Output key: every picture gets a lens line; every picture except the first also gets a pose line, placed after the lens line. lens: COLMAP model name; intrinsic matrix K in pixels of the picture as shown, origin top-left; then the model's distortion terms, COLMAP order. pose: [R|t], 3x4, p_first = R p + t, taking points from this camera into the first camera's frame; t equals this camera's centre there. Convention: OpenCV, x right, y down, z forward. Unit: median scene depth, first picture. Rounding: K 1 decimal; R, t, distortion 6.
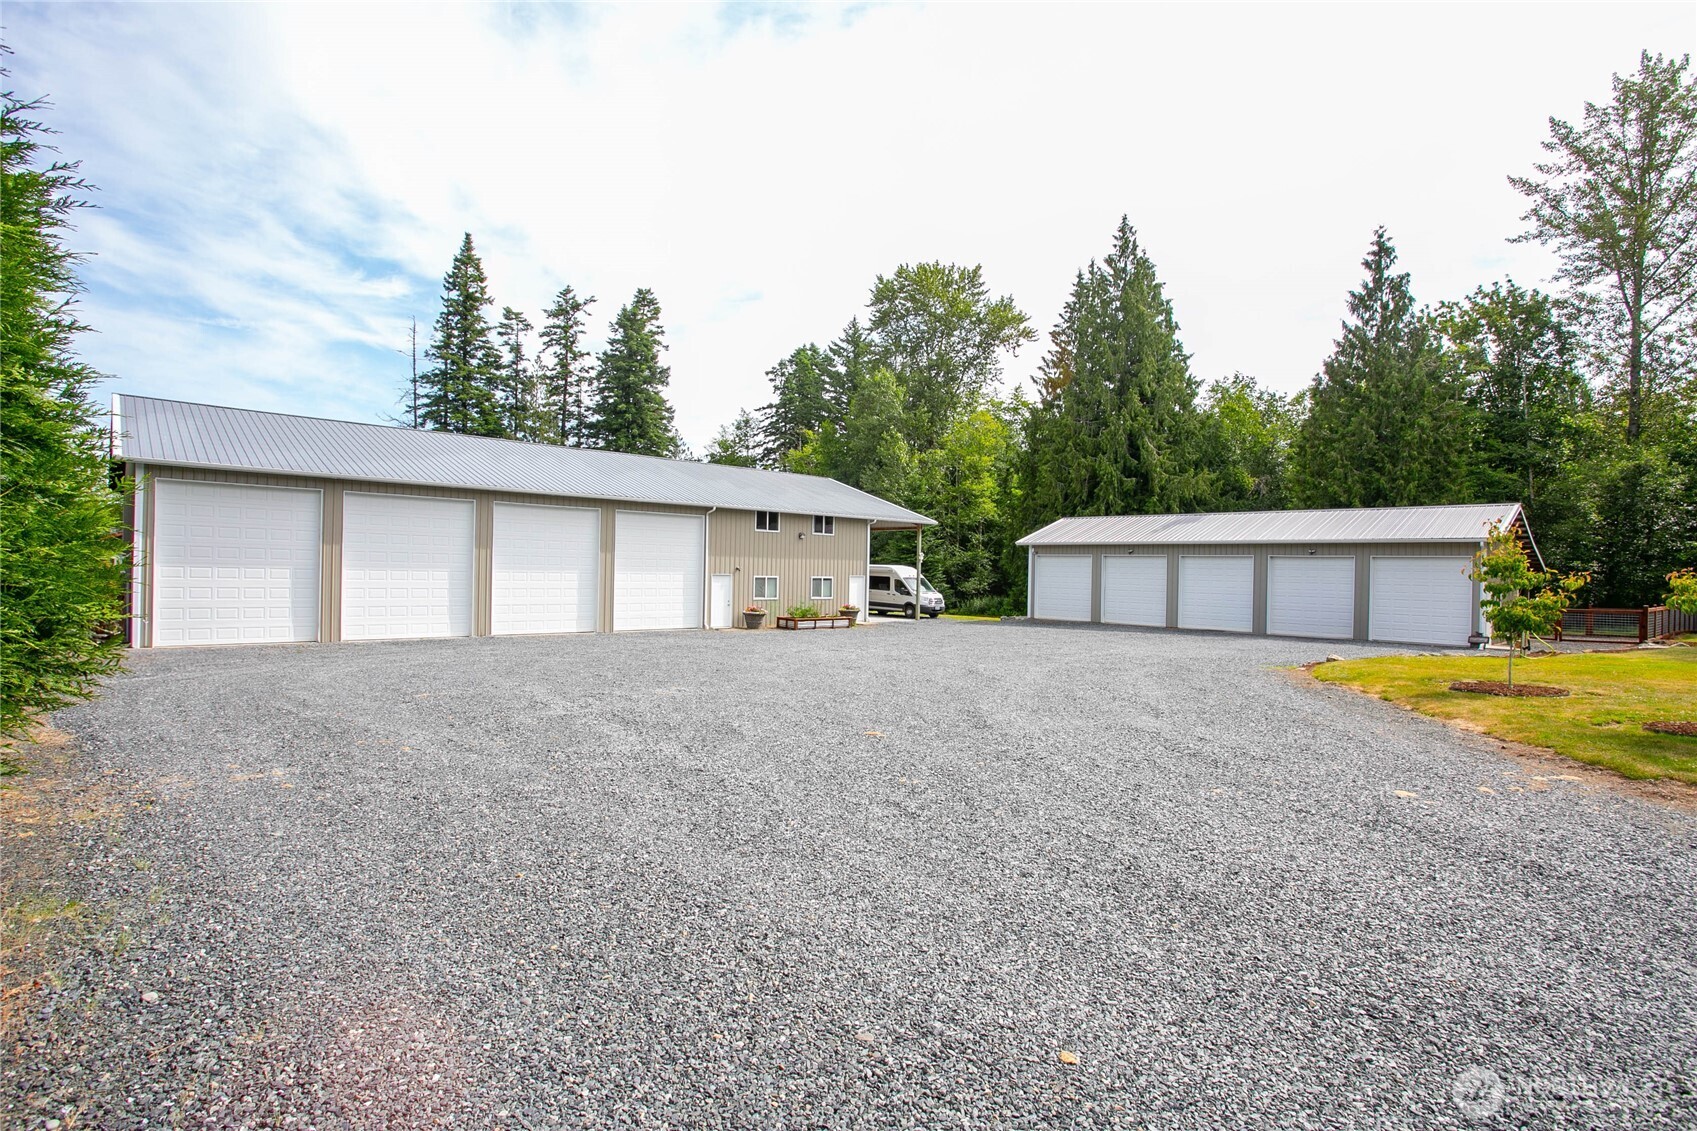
lens RADIAL K [[812.9, 0, 848.5], [0, 812.9, 565.5], [0, 0, 1]] dist [-0.016953, 0.026387]
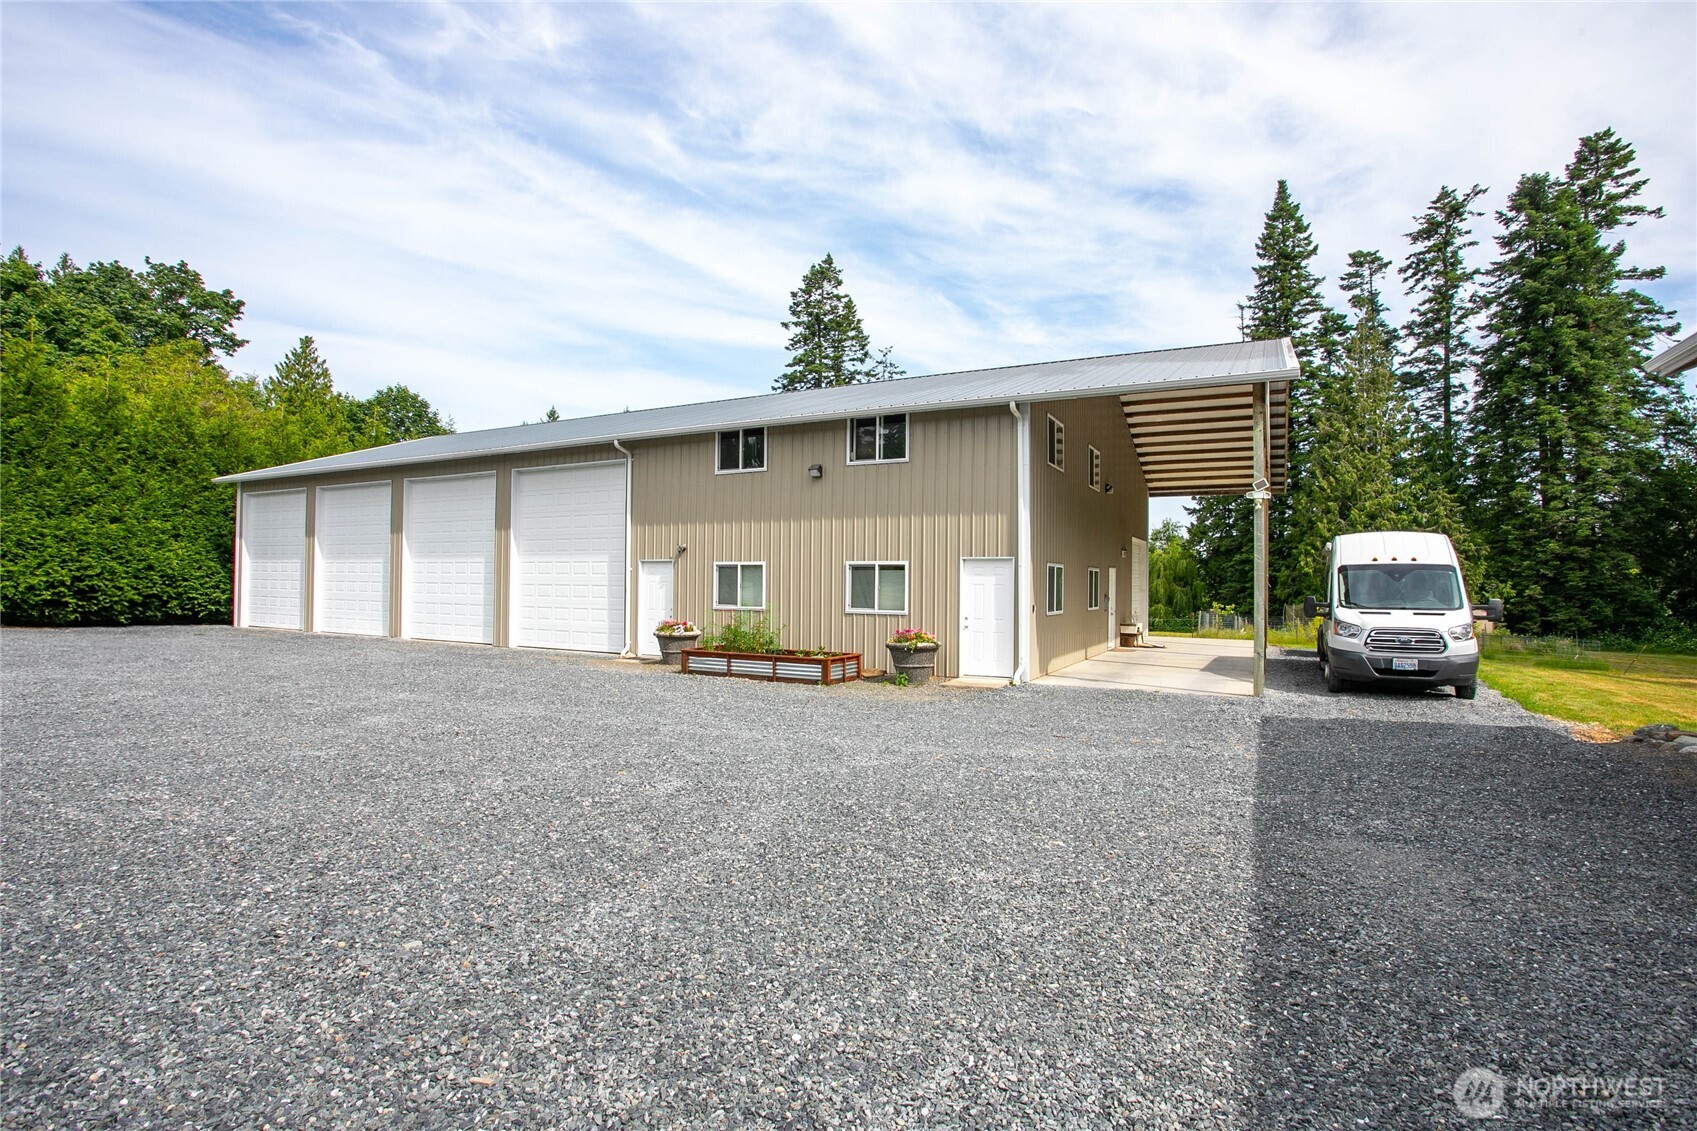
lens RADIAL K [[827.2, 0, 893.6], [0, 827.2, 565.1], [0, 0, 1]] dist [-0.000446, 0.001065]
pose [[0.360677, -0.040523, -0.931810, 0.134652], [-0.000483, 0.999047, -0.043634, 0.012332], [0.932691, 0.016188, 0.360314, 0.307788]]
